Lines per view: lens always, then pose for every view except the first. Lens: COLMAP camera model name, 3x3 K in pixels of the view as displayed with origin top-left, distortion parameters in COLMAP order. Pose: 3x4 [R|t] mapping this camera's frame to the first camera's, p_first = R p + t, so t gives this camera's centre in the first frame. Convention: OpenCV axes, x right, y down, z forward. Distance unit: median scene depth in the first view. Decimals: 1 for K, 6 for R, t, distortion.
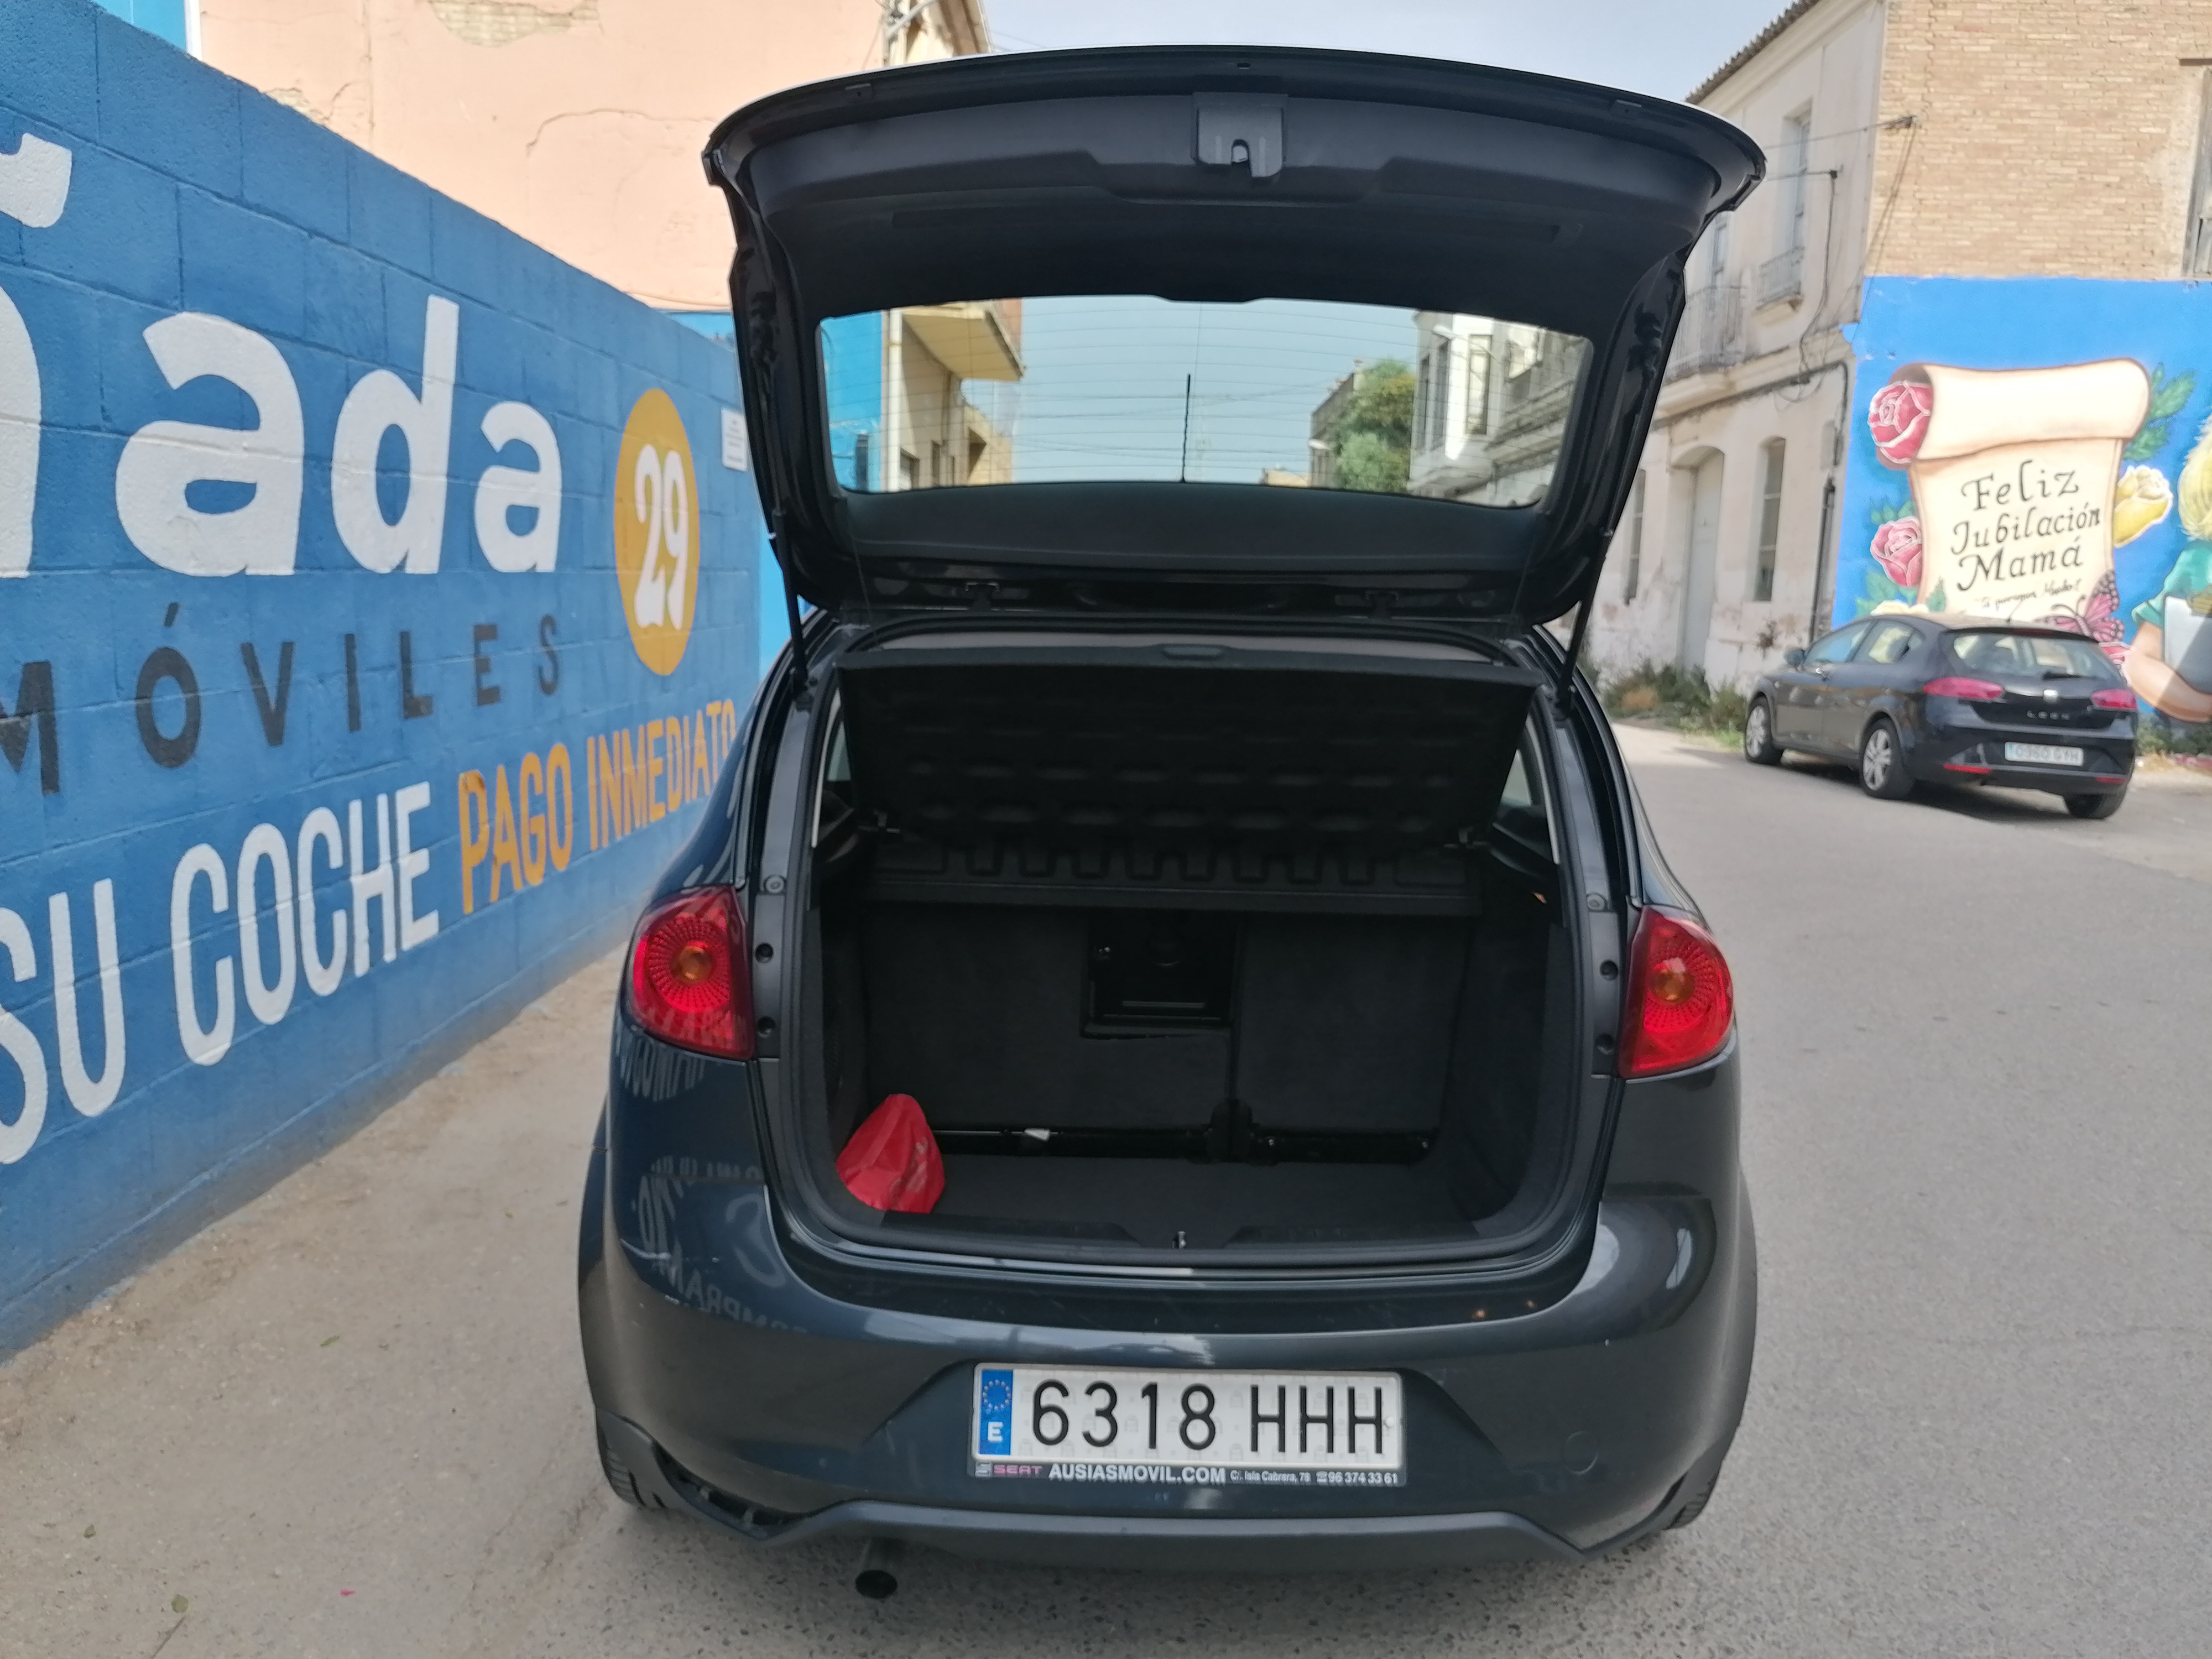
lens RADIAL K [[1669.6, 0, 1111.1], [0, 1669.6, 822.7], [0, 0, 1]] dist [0.067266, -0.084050]
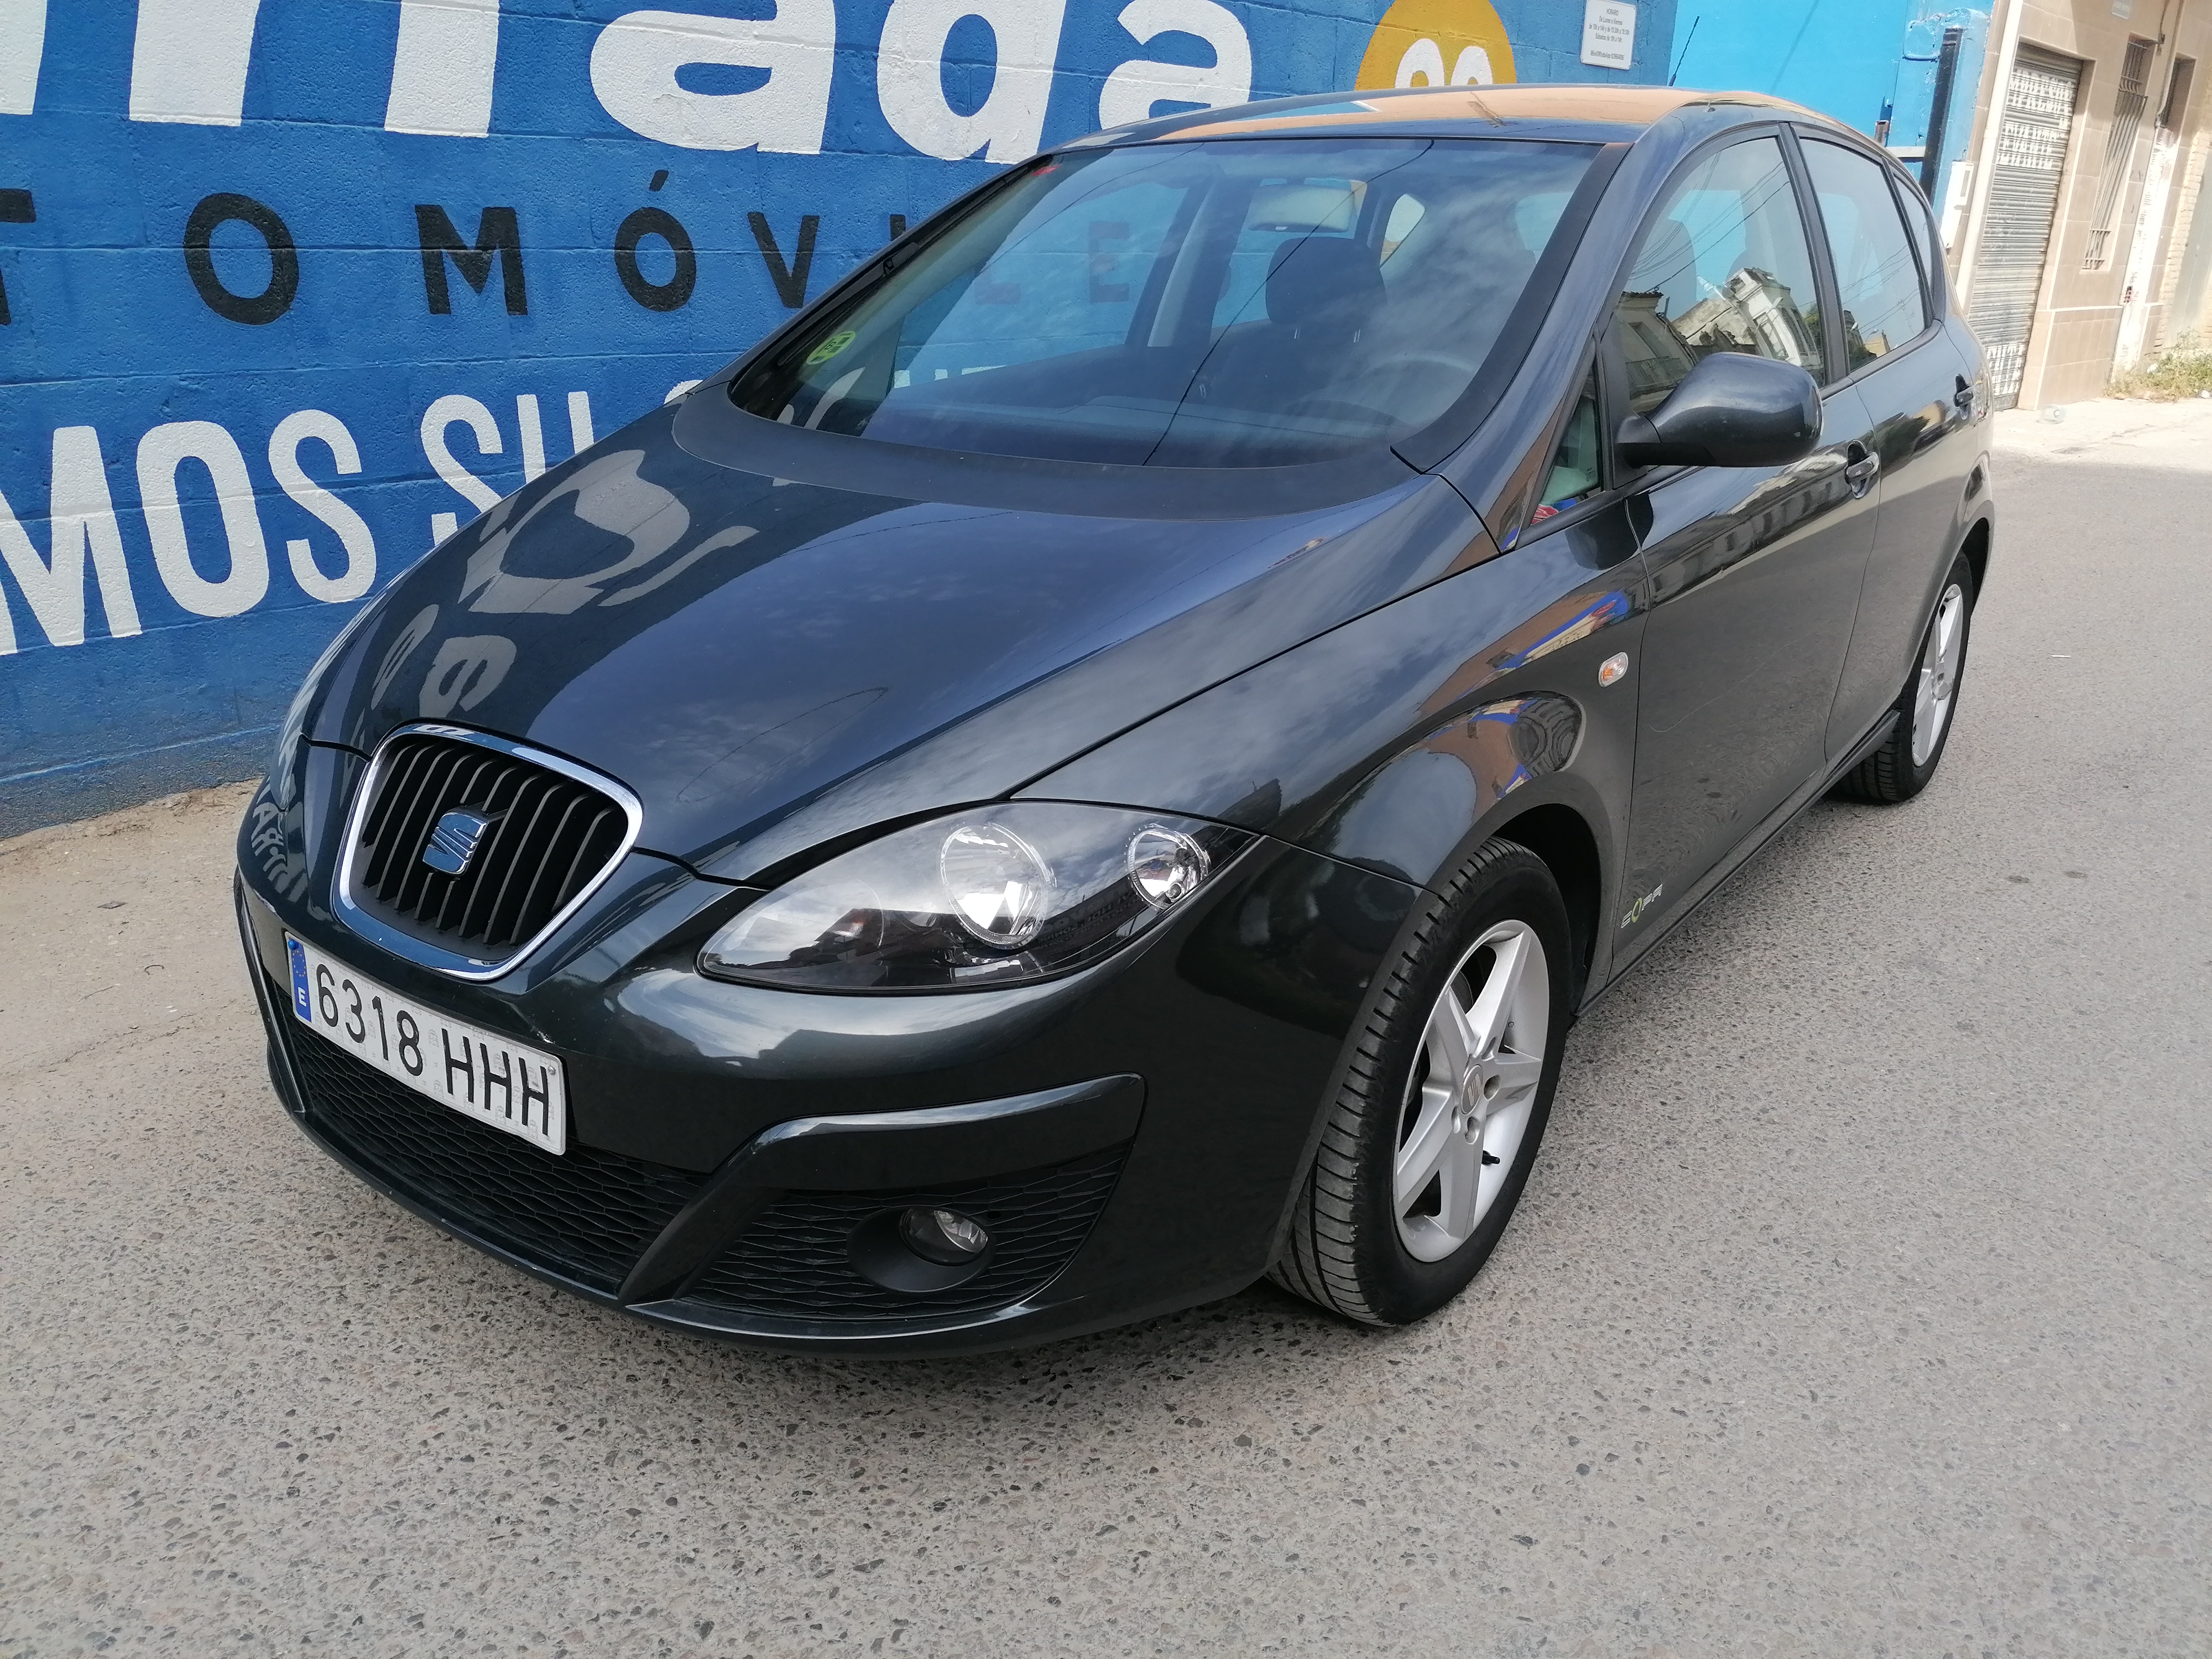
lens RADIAL K [[1669.6, 0, 1123.7], [0, 1669.6, 825.6], [0, 0, 1]] dist [0.067266, -0.084050]
pose [[0.746710, 0.212038, -0.630447, 0.557330], [-0.094839, 0.972084, 0.214613, 0.037105], [0.658354, -0.100463, 0.745974, 0.246419]]
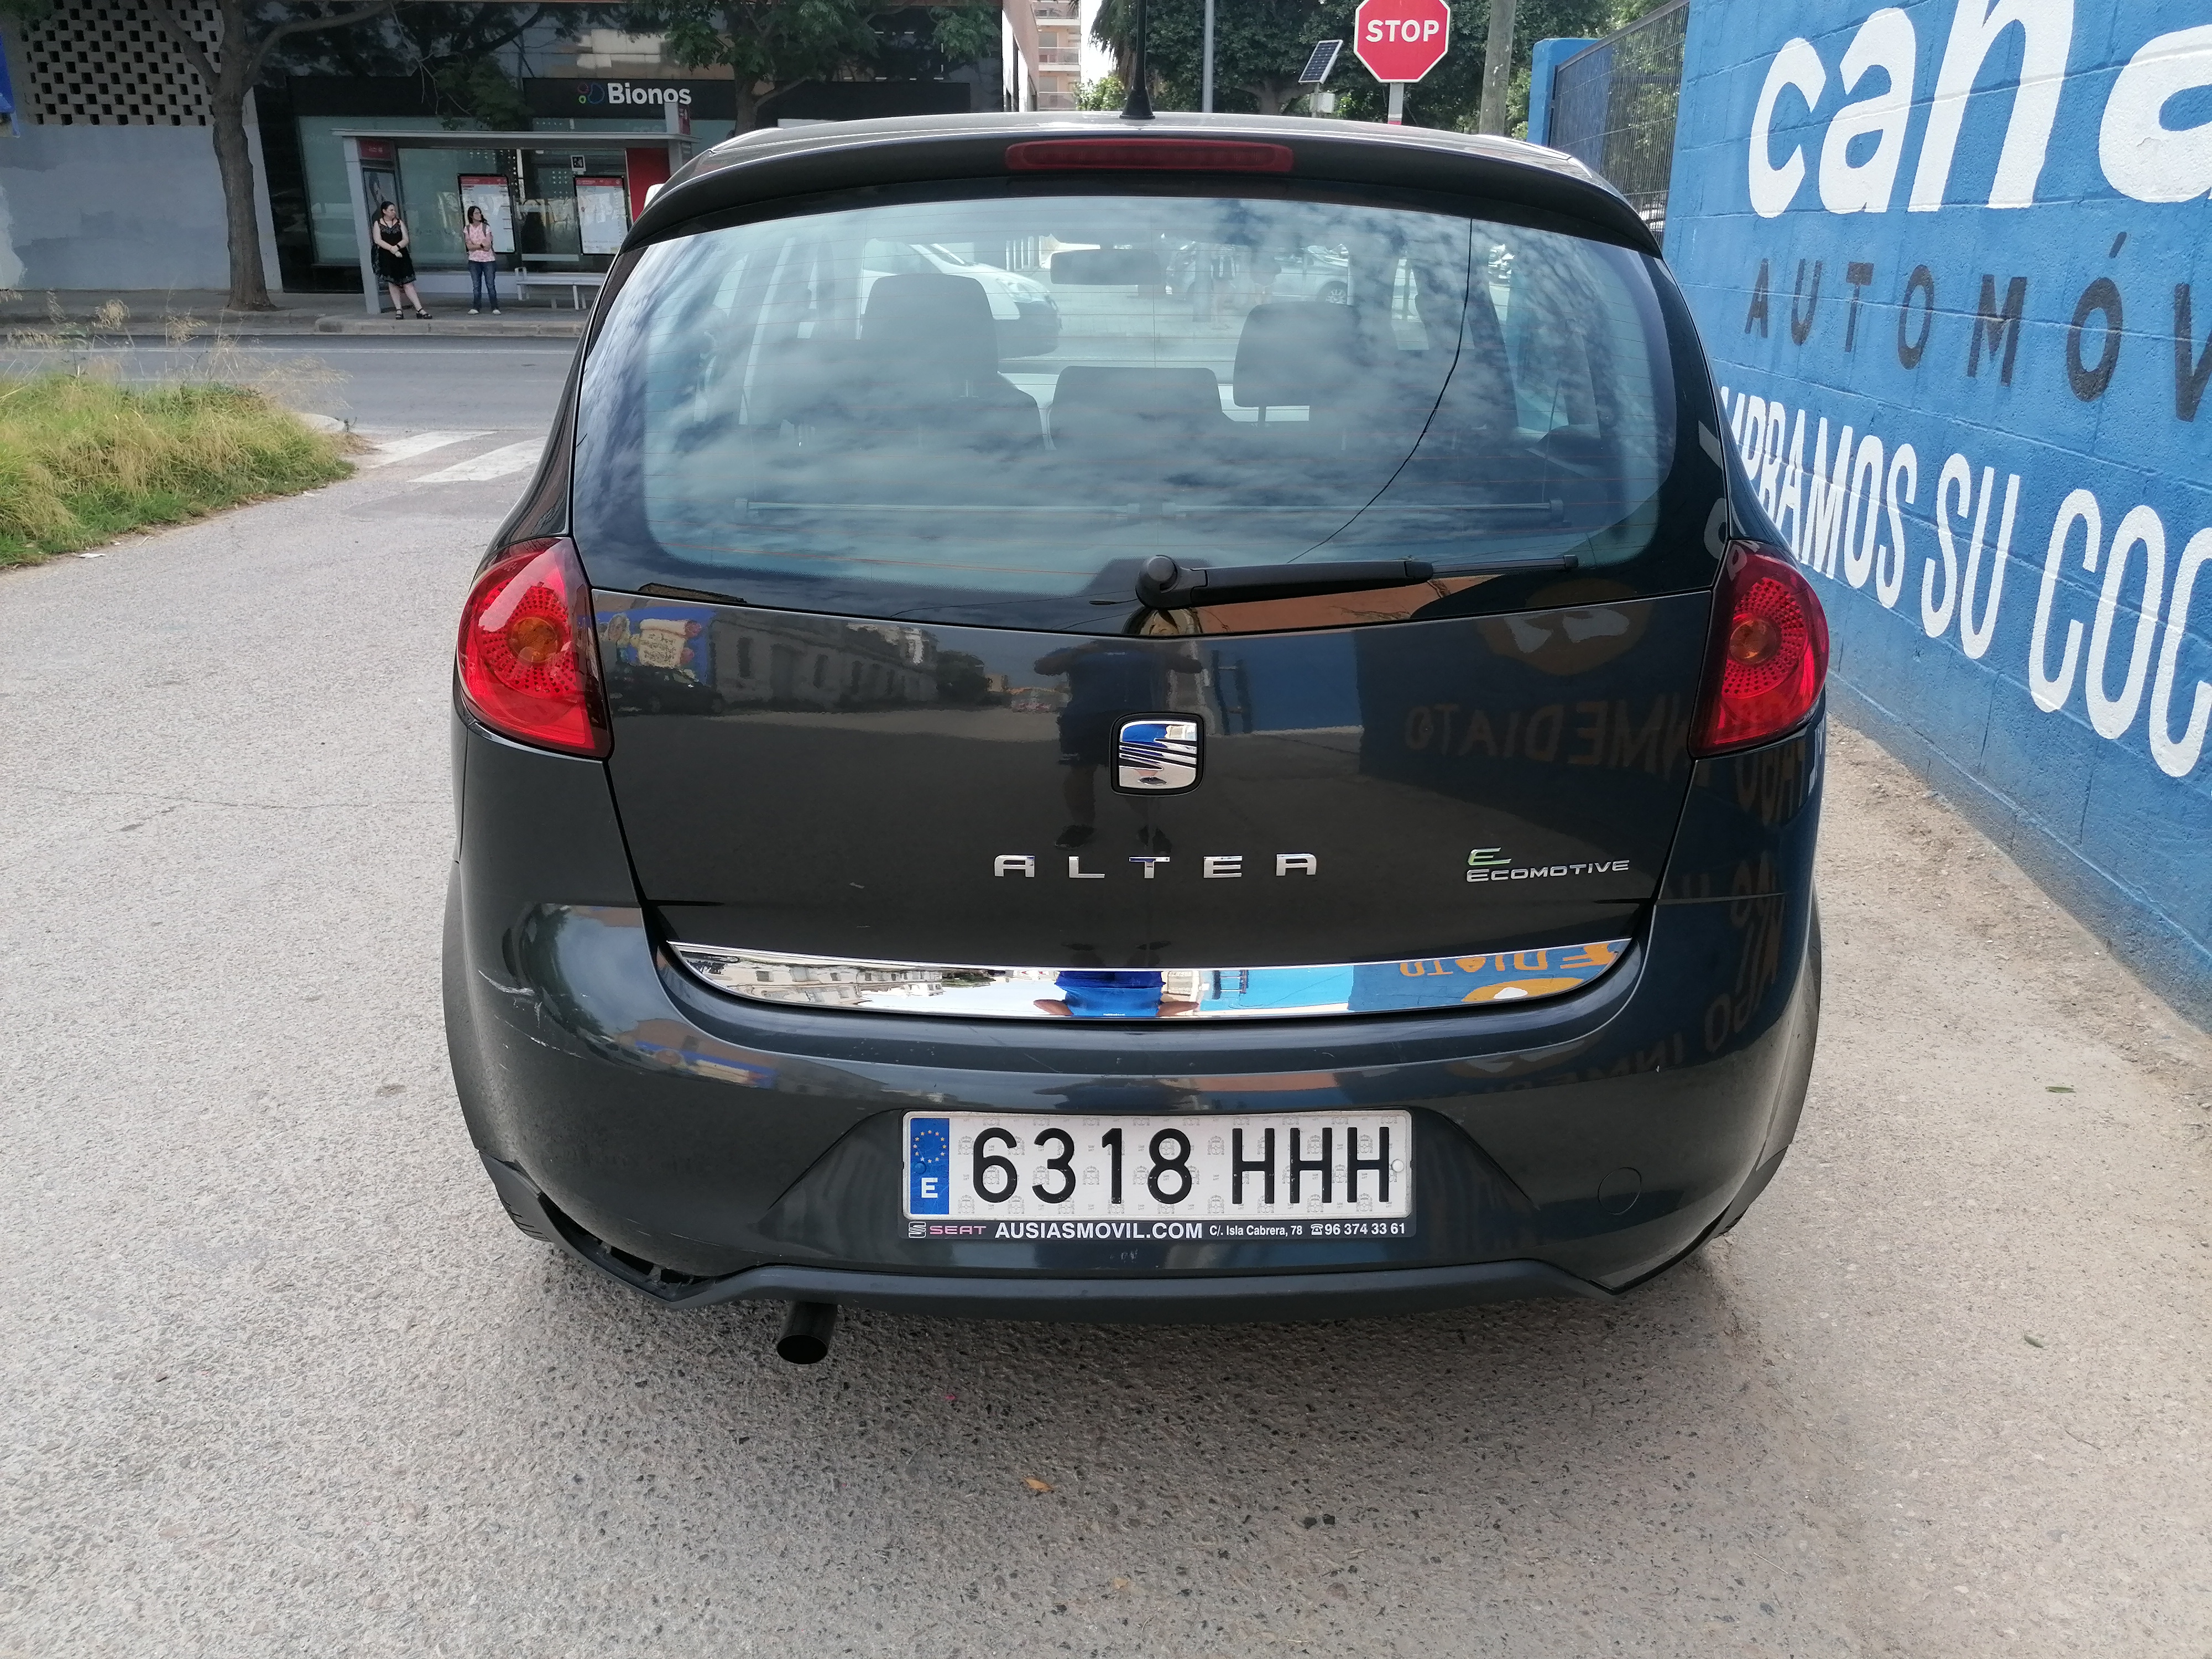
lens RADIAL K [[1669.6, 0, 1097.5], [0, 1669.6, 827.9], [0, 0, 1]] dist [0.067266, -0.084050]
pose [[-0.996913, -0.053182, 0.057754, -0.028420], [-0.020140, 0.884242, 0.466594, -0.263808], [-0.075883, 0.463990, -0.882584, 2.019550]]
